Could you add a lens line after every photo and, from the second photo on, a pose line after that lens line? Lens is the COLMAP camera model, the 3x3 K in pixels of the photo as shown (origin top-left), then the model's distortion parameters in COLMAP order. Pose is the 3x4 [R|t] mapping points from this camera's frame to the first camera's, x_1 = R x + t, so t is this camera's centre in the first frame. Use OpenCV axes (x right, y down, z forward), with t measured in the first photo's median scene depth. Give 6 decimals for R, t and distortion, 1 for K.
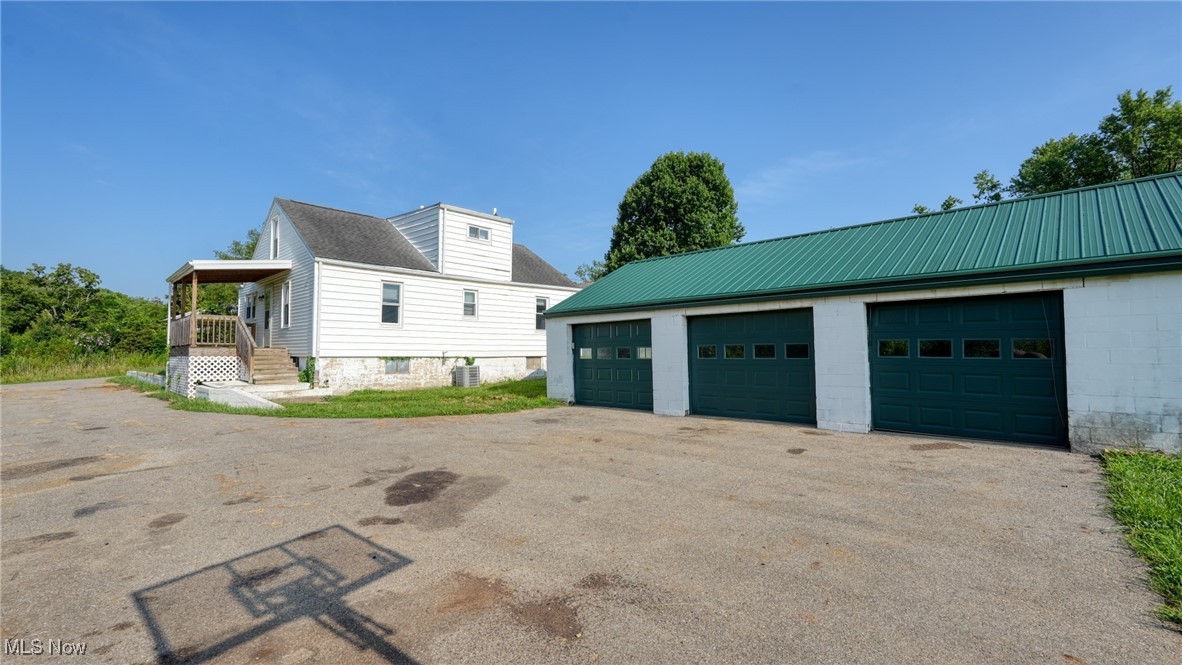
lens RADIAL K [[519.3, 0, 591.0], [0, 519.3, 332.5], [0, 0, 1]] dist [-0.000902, 0.001070]
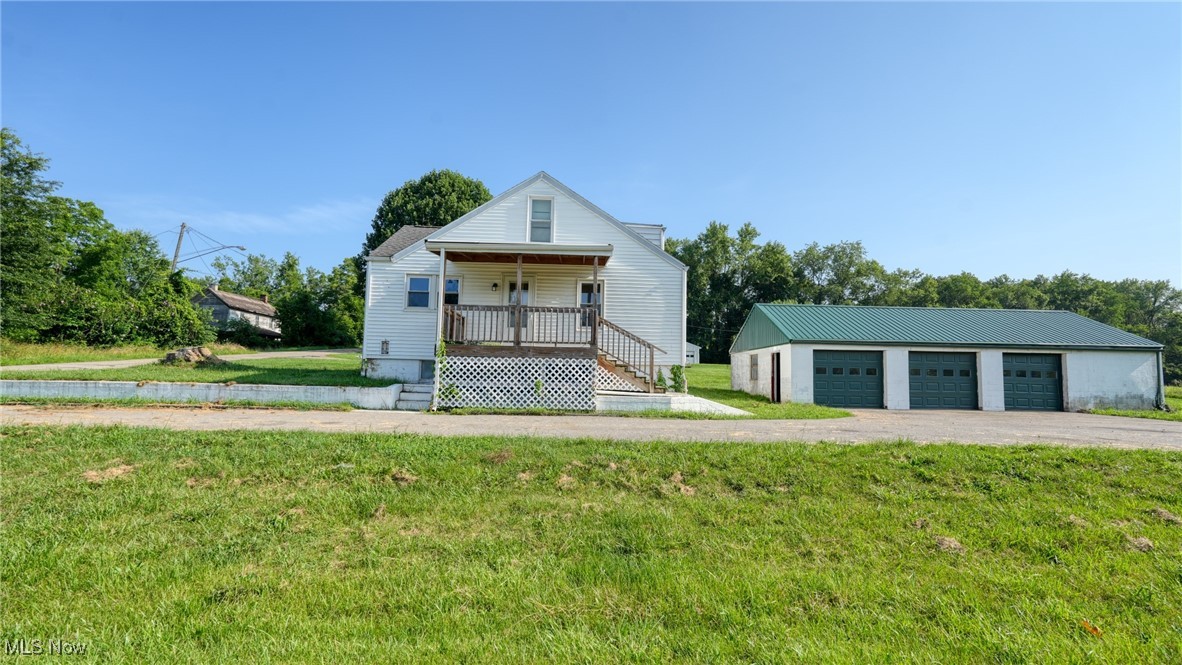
lens RADIAL K [[518.6, 0, 591.0], [0, 518.6, 332.5], [0, 0, 1]] dist [0.000610, 0.000317]
pose [[0.704708, 0.082310, 0.704707, -1.097047], [-0.053952, 0.996589, -0.062449, 0.043562], [-0.707443, 0.005988, 0.706745, 0.320613]]
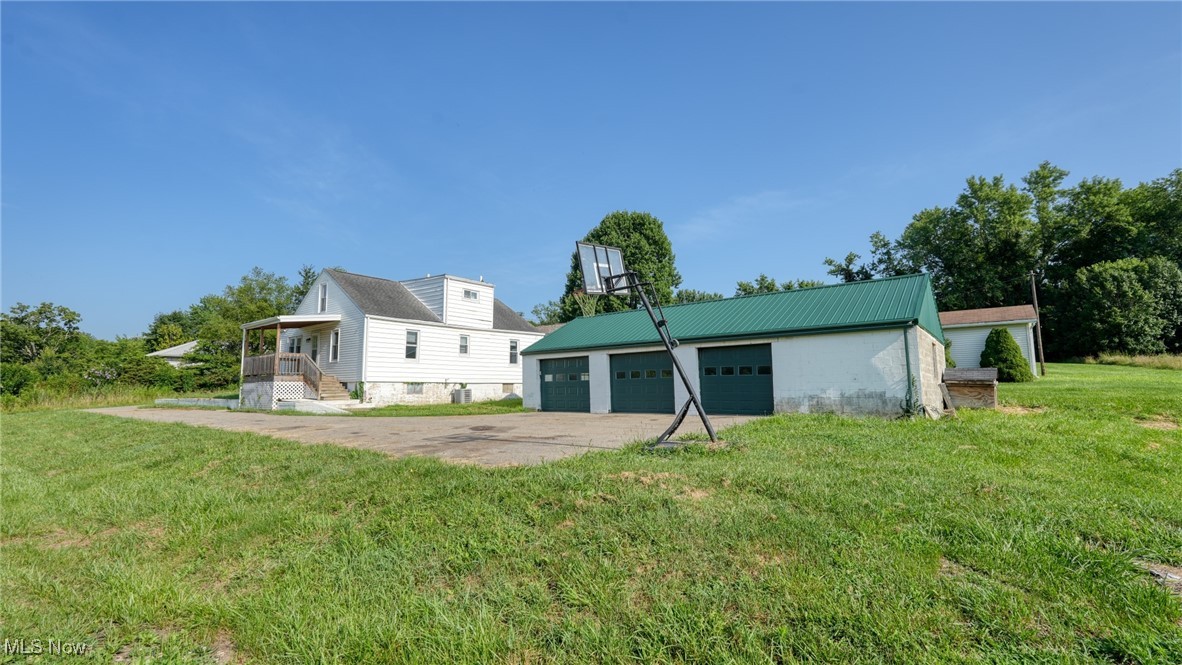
lens RADIAL K [[518.6, 0, 591.0], [0, 518.6, 332.5], [0, 0, 1]] dist [0.000610, 0.000317]
pose [[0.996168, 0.004476, 0.087349, -0.014576], [0.001625, 0.997570, -0.069649, 0.009390], [-0.087448, 0.069524, 0.993740, -0.424740]]
